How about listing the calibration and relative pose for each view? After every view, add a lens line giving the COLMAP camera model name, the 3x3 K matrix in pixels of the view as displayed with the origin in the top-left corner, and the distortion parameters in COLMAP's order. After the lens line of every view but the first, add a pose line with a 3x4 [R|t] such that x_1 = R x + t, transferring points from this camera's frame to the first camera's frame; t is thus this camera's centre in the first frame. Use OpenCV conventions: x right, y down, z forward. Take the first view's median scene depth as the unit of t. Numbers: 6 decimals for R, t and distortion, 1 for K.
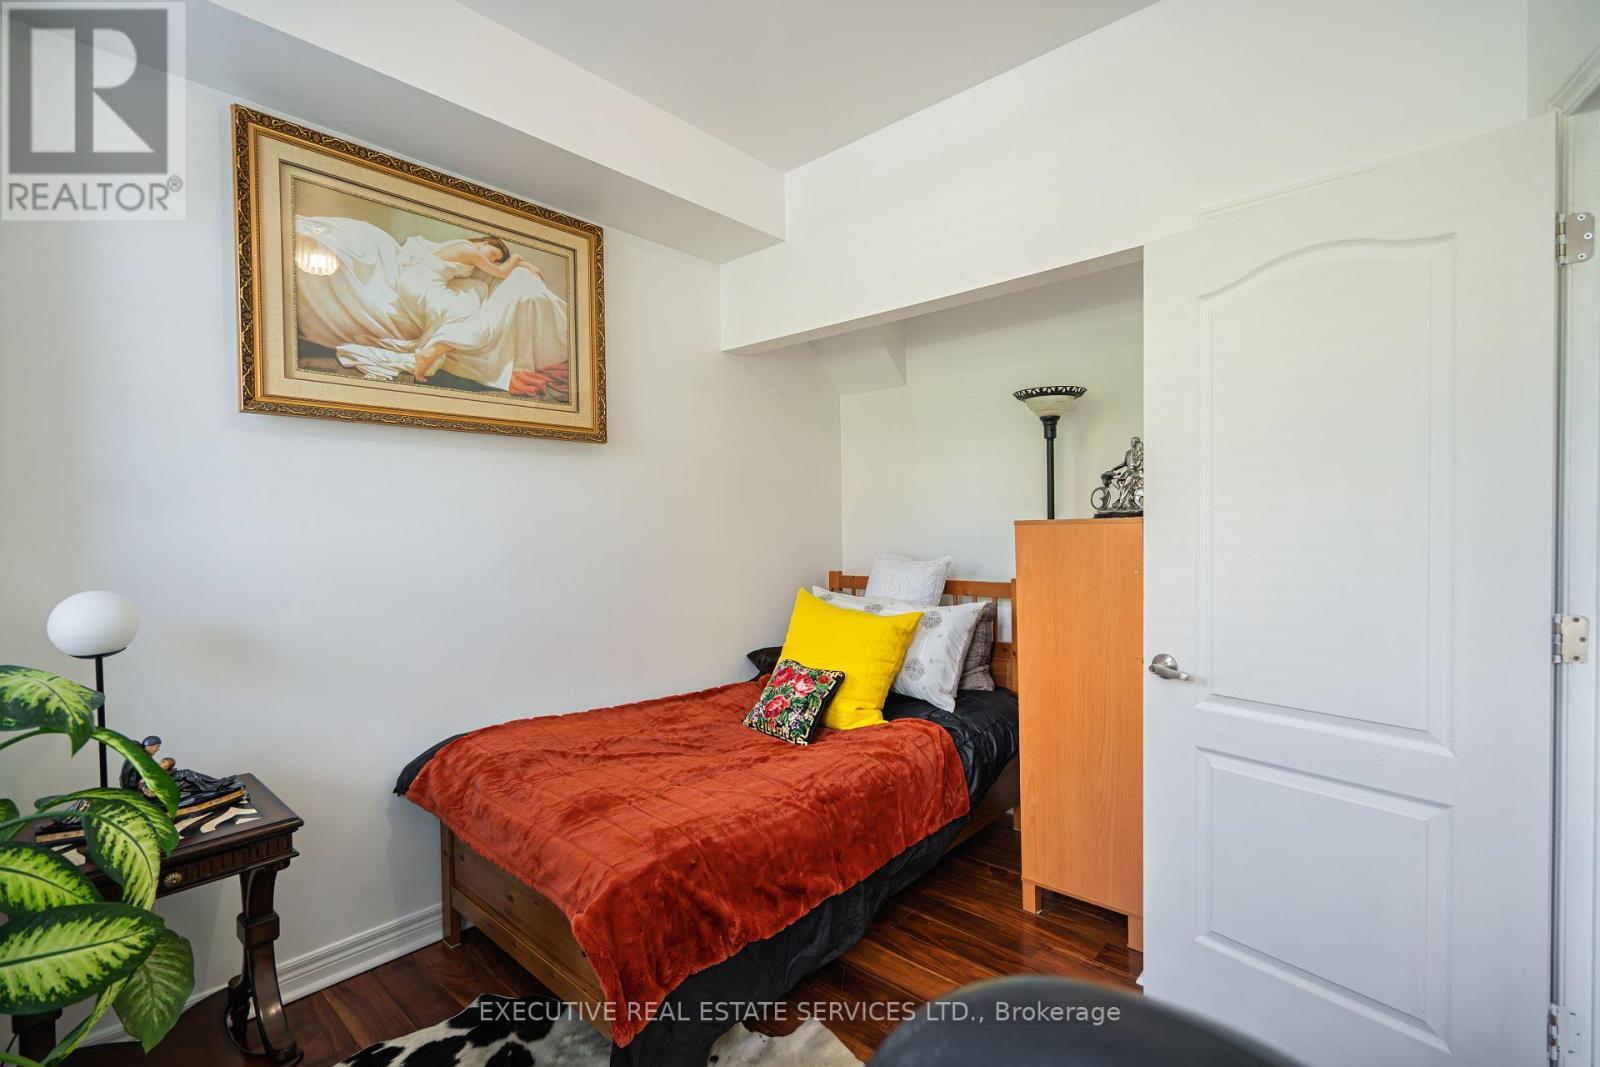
lens RADIAL K [[714.4, 0, 795.5], [0, 714.4, 533.5], [0, 0, 1]] dist [-0.004350, 0.000875]
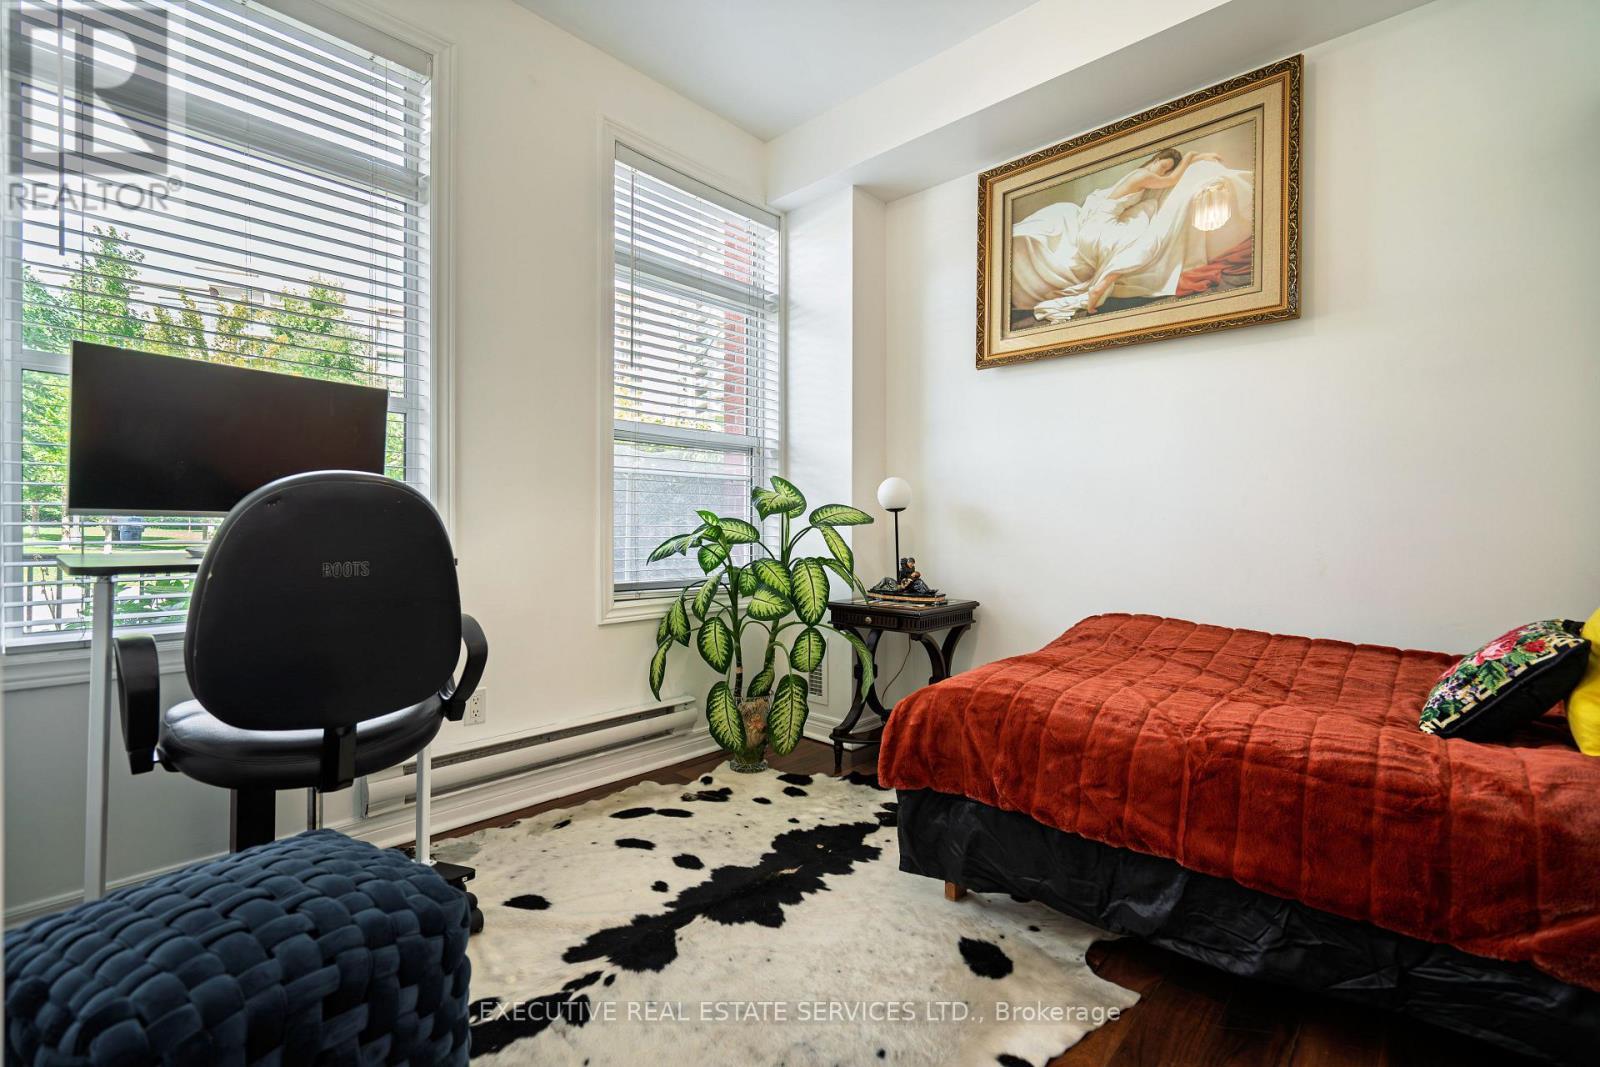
lens RADIAL K [[714.4, 0, 795.5], [0, 714.4, 533.5], [0, 0, 1]] dist [-0.004350, 0.000875]
pose [[-0.015157, 0.017052, -0.999740, 0.664990], [-0.020528, 0.999639, 0.017362, 0.140897], [0.999674, 0.020786, -0.014802, 0.521586]]
